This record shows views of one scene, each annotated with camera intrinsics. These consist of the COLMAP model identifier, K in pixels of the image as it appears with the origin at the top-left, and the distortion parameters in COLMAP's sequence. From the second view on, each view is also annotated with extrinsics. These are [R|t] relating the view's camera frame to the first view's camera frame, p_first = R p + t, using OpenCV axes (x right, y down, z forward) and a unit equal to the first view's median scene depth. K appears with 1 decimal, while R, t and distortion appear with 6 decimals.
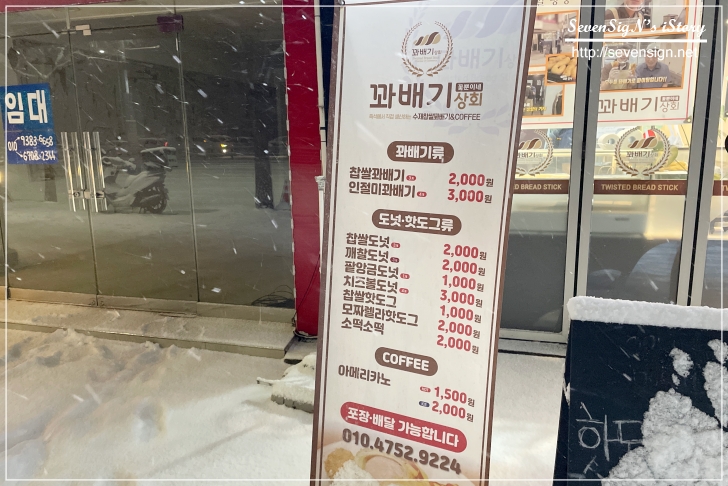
lens RADIAL K [[527.8, 0, 342.1], [0, 527.8, 238.5], [0, 0, 1]] dist [0.039084, -0.021219]
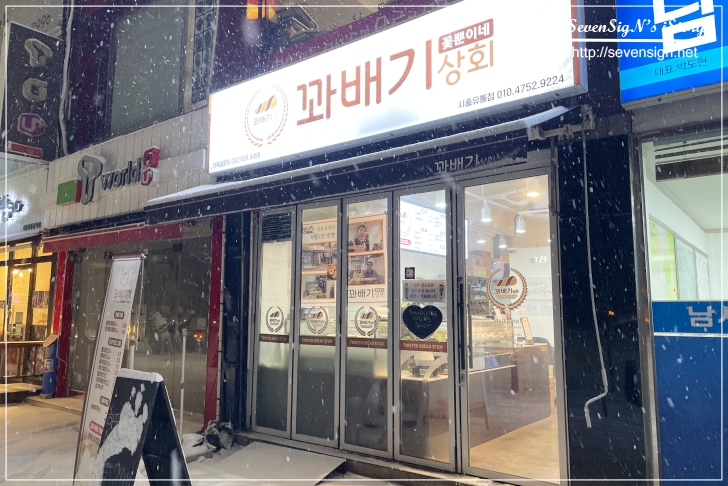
lens RADIAL K [[527.8, 0, 361.8], [0, 527.8, 240.3], [0, 0, 1]] dist [0.039084, -0.021219]
pose [[0.935088, -0.027084, -0.353378, 1.124764], [-0.083237, 0.952405, -0.293252, 0.079671], [0.344502, 0.303631, 0.888328, -0.530581]]
